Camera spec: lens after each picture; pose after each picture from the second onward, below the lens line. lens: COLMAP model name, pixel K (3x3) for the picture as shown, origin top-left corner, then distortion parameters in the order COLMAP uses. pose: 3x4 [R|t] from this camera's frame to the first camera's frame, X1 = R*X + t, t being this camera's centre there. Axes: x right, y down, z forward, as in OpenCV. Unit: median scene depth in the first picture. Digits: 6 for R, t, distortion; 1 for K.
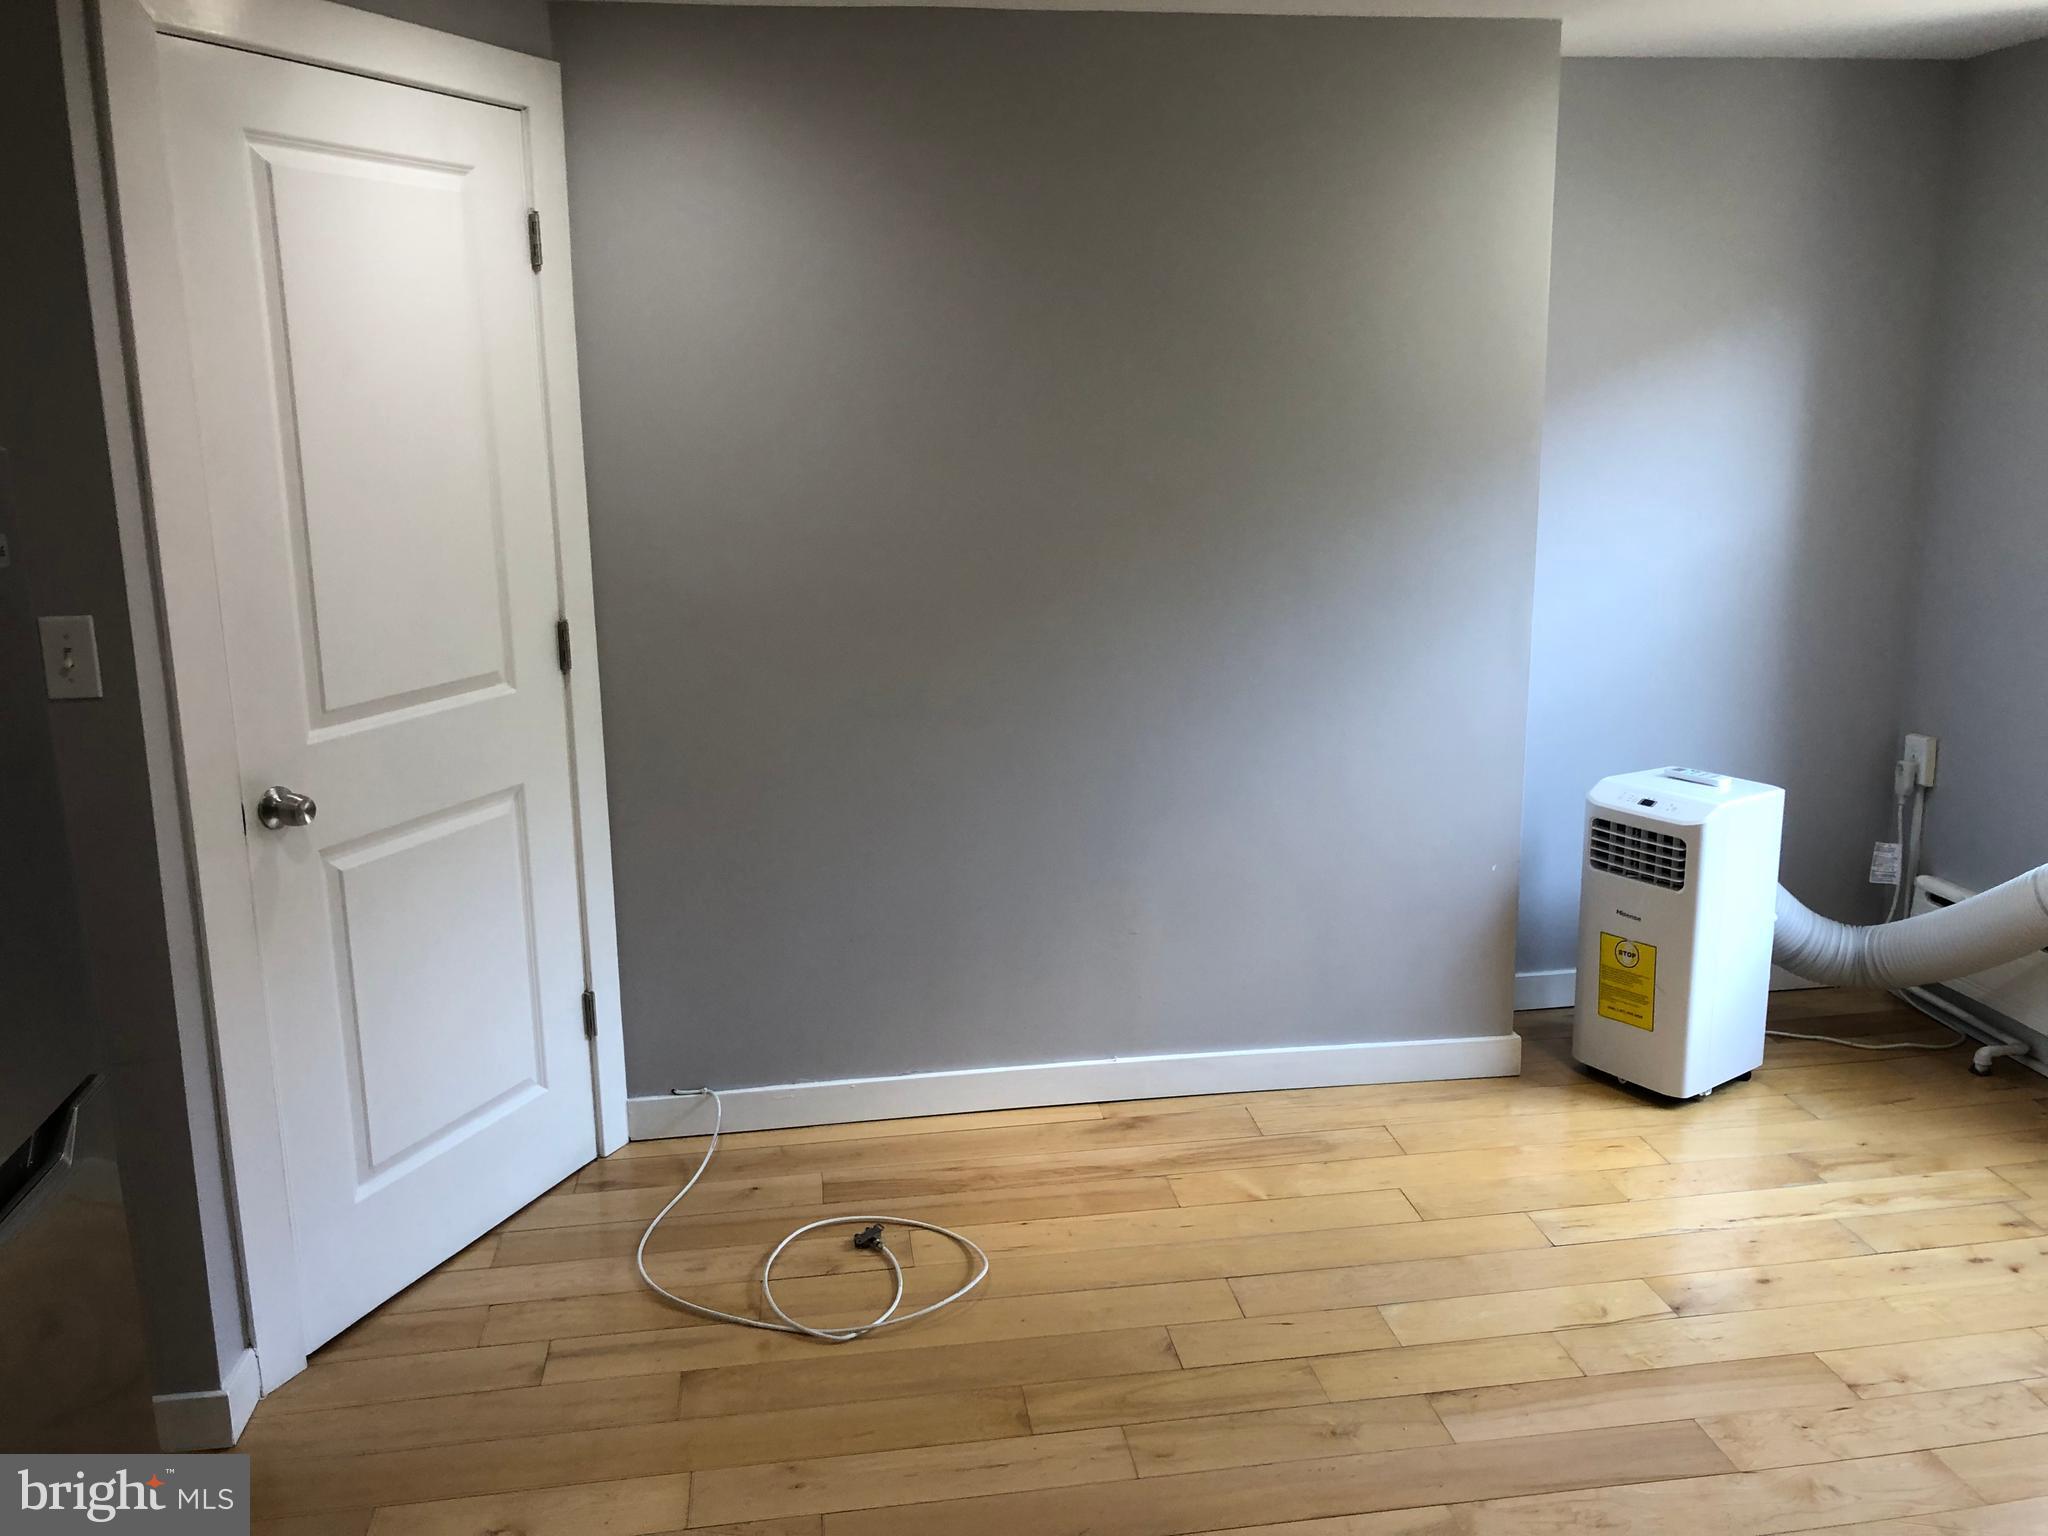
lens RADIAL K [[1702.3, 0, 1025.8], [0, 1702.3, 745.8], [0, 0, 1]] dist [0.080474, -0.093812]
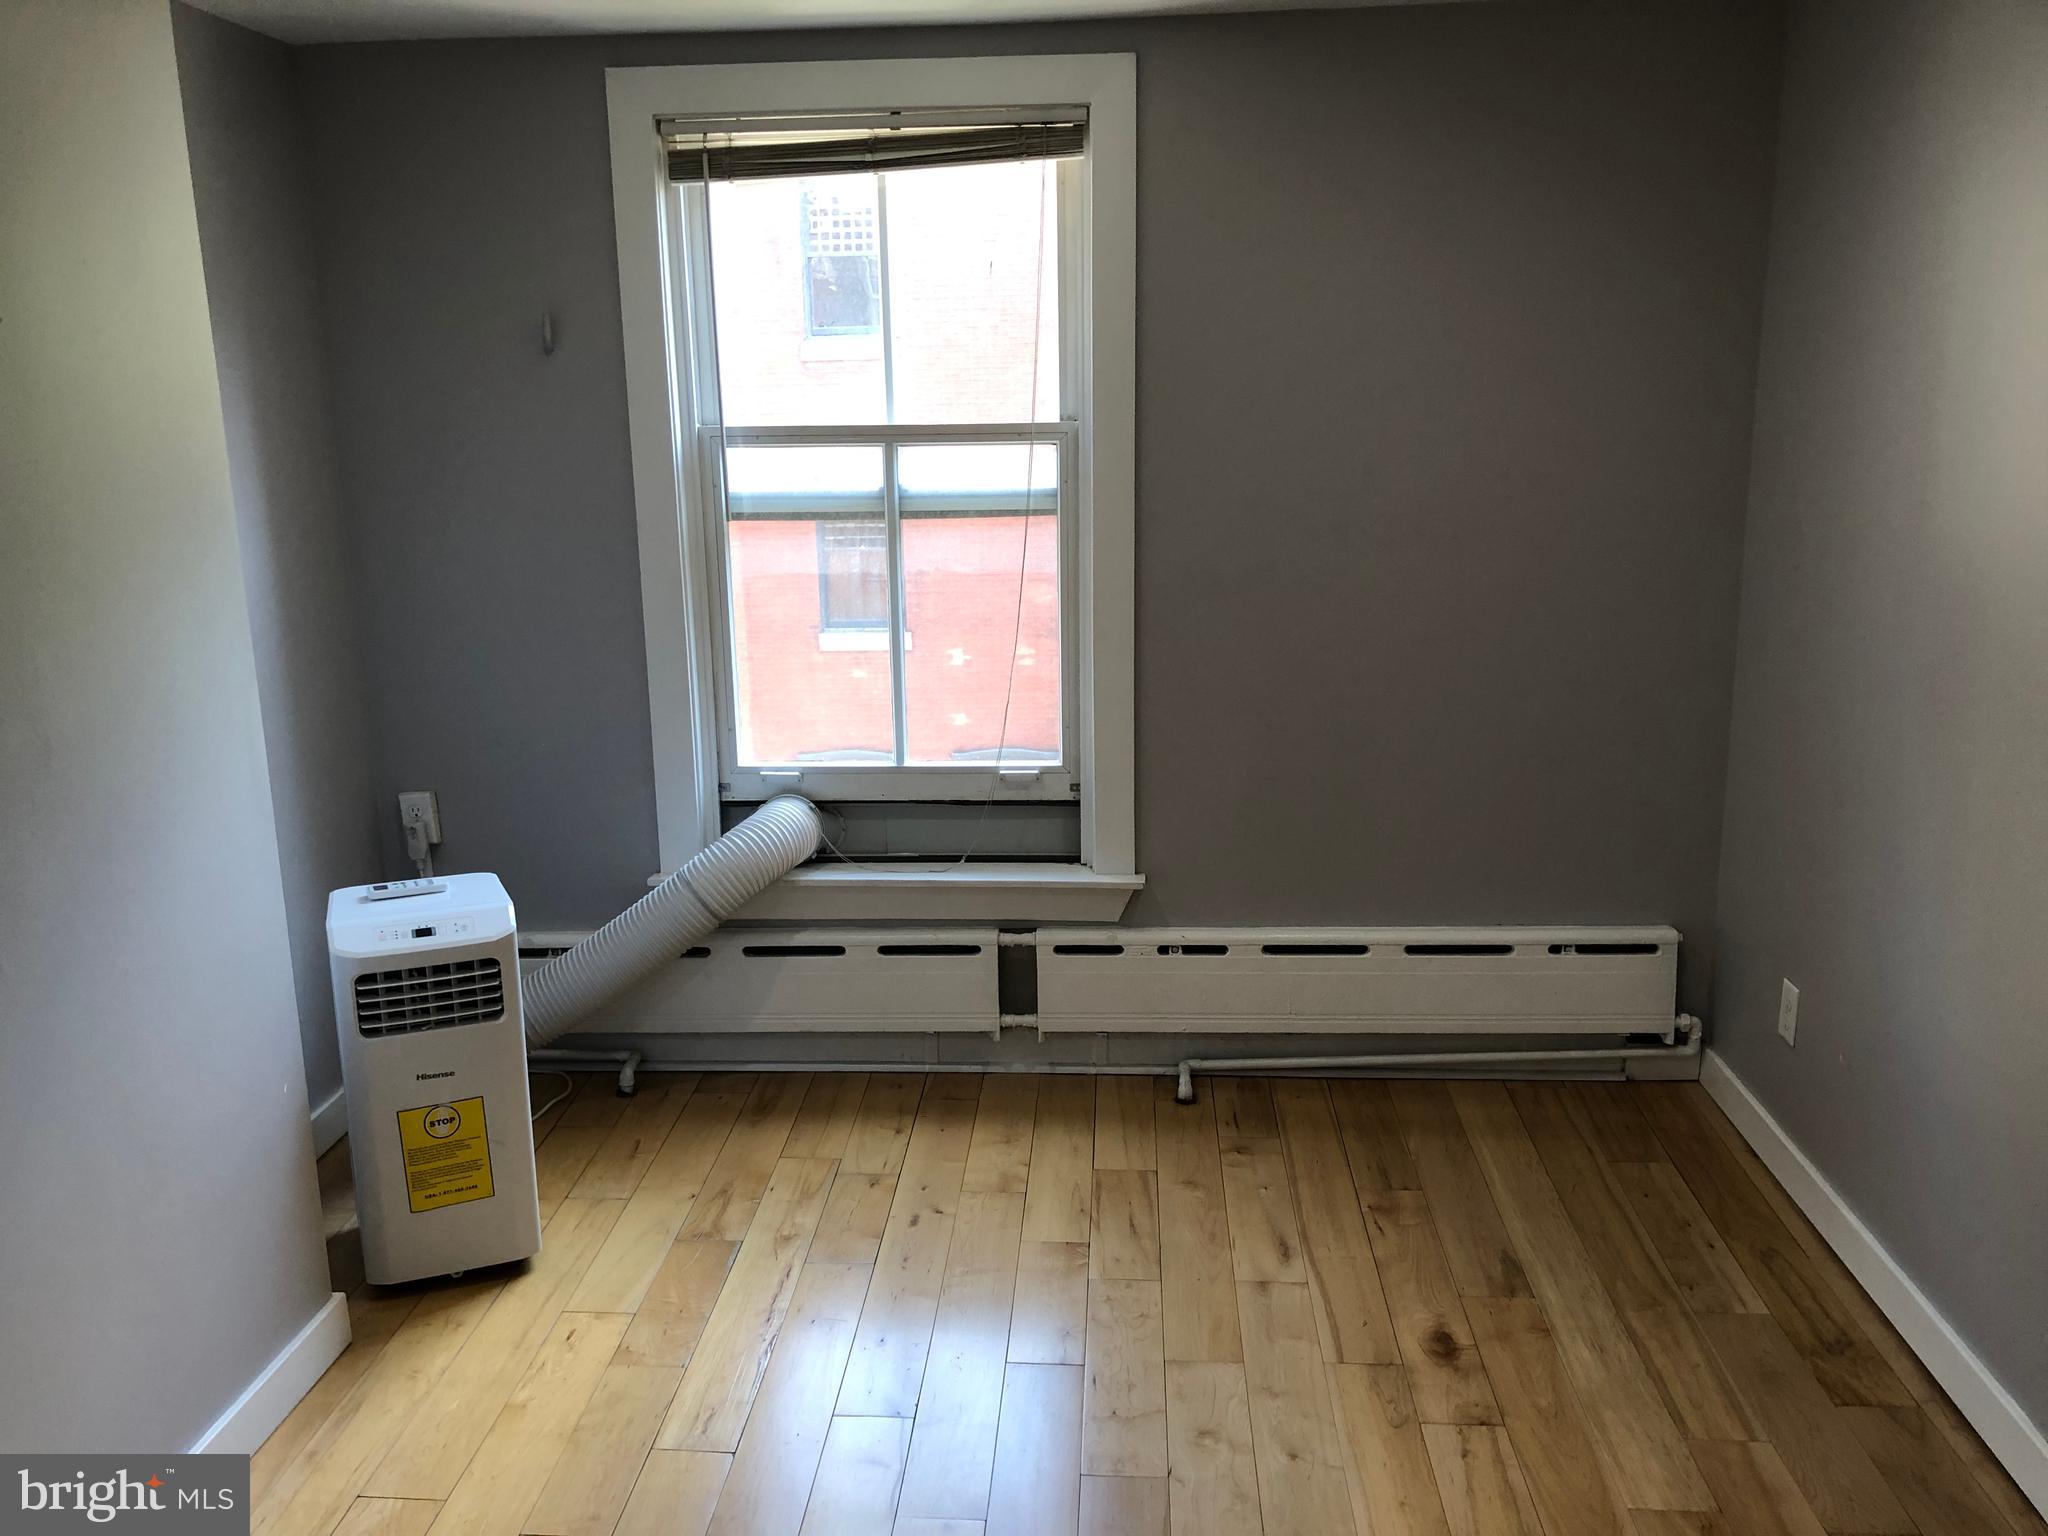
lens RADIAL K [[1734.5, 0, 1024.0], [0, 1734.5, 768.0], [0, 0, 1]] dist [0.006564, 0.008282]
pose [[0.218487, -0.210452, 0.952876, -0.325151], [0.221906, 0.961601, 0.161498, -0.107235], [-0.950274, 0.176164, 0.256798, 0.508018]]
